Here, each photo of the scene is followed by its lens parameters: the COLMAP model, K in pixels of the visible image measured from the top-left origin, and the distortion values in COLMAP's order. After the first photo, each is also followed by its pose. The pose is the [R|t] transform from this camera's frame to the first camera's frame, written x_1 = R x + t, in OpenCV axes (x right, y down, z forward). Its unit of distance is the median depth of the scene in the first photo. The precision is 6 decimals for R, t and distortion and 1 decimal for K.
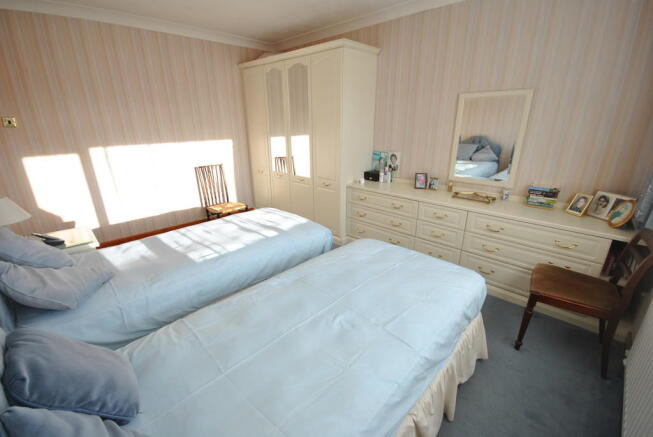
lens RADIAL K [[292.2, 0, 328.7], [0, 292.2, 222.5], [0, 0, 1]] dist [-0.002073, -0.000209]
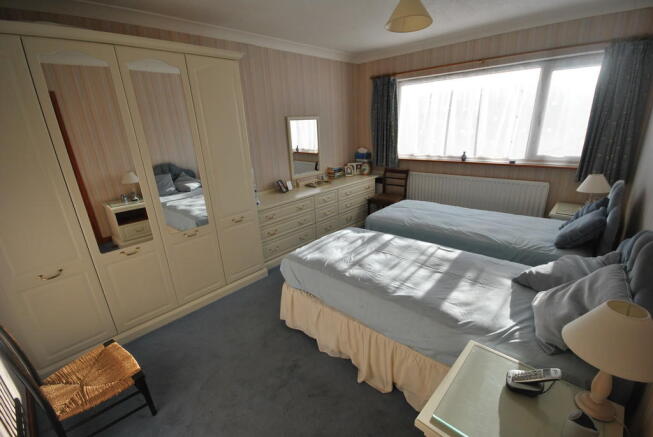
lens RADIAL K [[292.2, 0, 328.7], [0, 292.2, 222.5], [0, 0, 1]] dist [-0.002073, -0.000209]
pose [[-0.036918, -0.315850, 0.948091, -1.212288], [0.375320, 0.874900, 0.306082, -0.427576], [-0.926160, 0.367137, 0.086246, 1.075699]]
